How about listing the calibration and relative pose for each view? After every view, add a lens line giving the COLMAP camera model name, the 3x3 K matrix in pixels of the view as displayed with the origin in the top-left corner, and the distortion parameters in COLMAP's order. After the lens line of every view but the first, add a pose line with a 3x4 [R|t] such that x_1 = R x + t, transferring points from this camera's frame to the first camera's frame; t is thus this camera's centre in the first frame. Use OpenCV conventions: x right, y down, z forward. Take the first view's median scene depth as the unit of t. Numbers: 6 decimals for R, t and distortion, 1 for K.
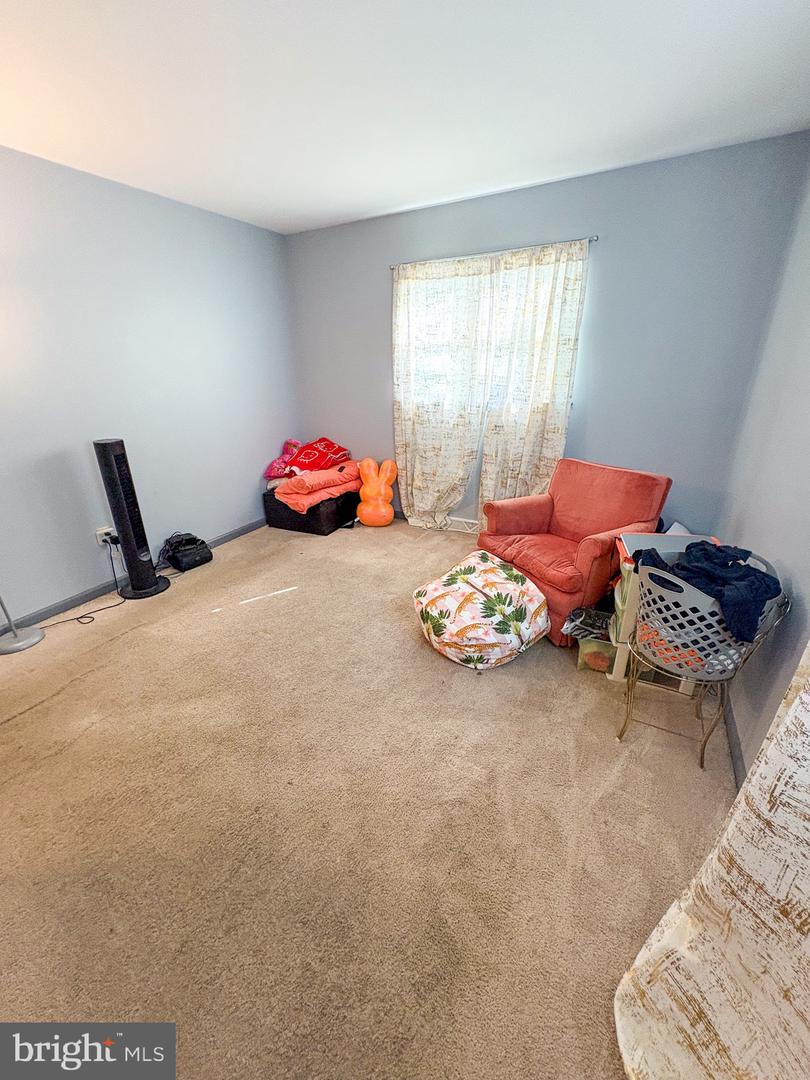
lens RADIAL K [[434.5, 0, 406.7], [0, 434.5, 541.5], [0, 0, 1]] dist [0.000369, 0.000052]
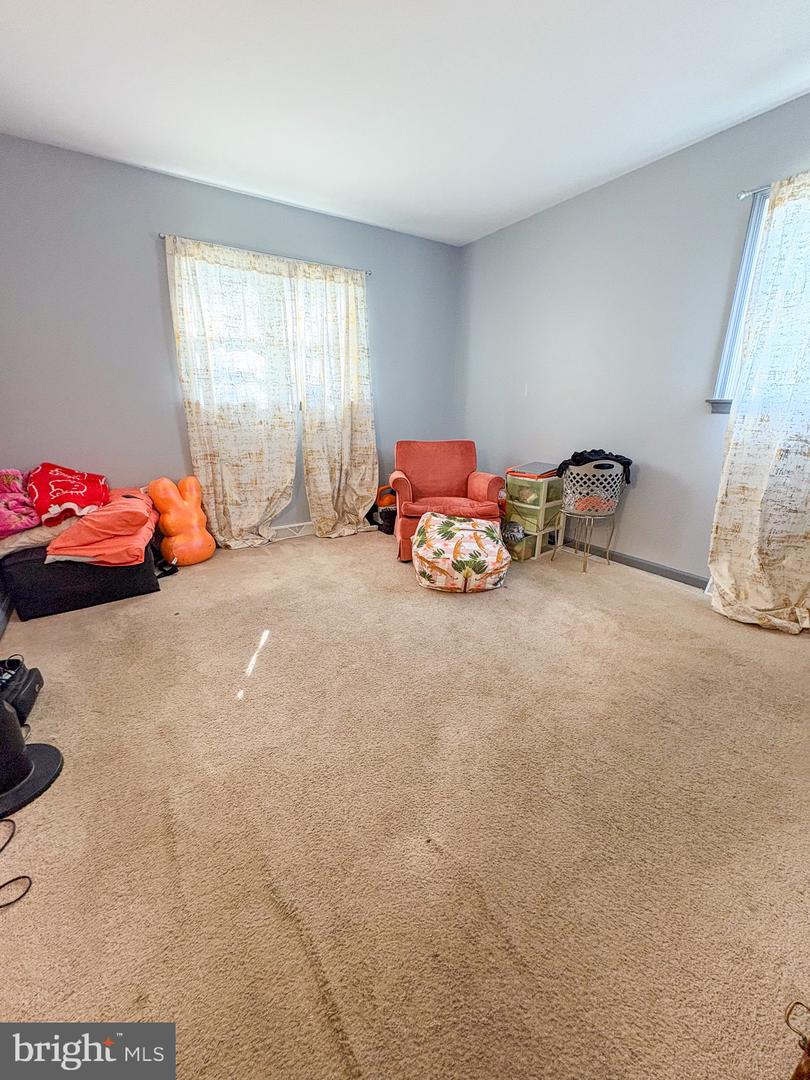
lens RADIAL K [[434.5, 0, 406.7], [0, 434.5, 541.5], [0, 0, 1]] dist [0.000369, 0.000052]
pose [[0.464723, -0.247847, 0.850061, -0.699127], [0.327720, 0.939996, 0.094906, -0.028351], [-0.822576, 0.234477, 0.518063, 0.368969]]
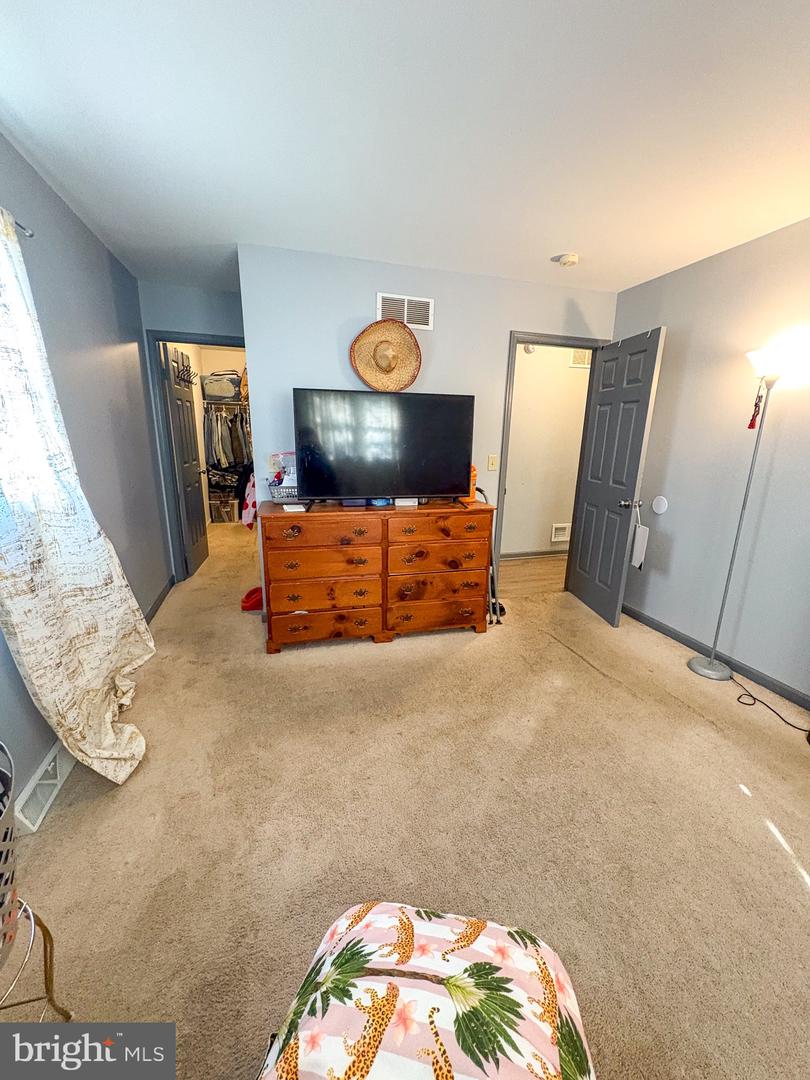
lens RADIAL K [[434.5, 0, 406.7], [0, 434.5, 541.5], [0, 0, 1]] dist [0.000369, 0.000052]
pose [[-0.699701, 0.190054, -0.688692, 0.251978], [-0.278180, 0.815417, 0.507653, -0.291002], [0.658053, 0.546786, -0.517679, 0.701384]]
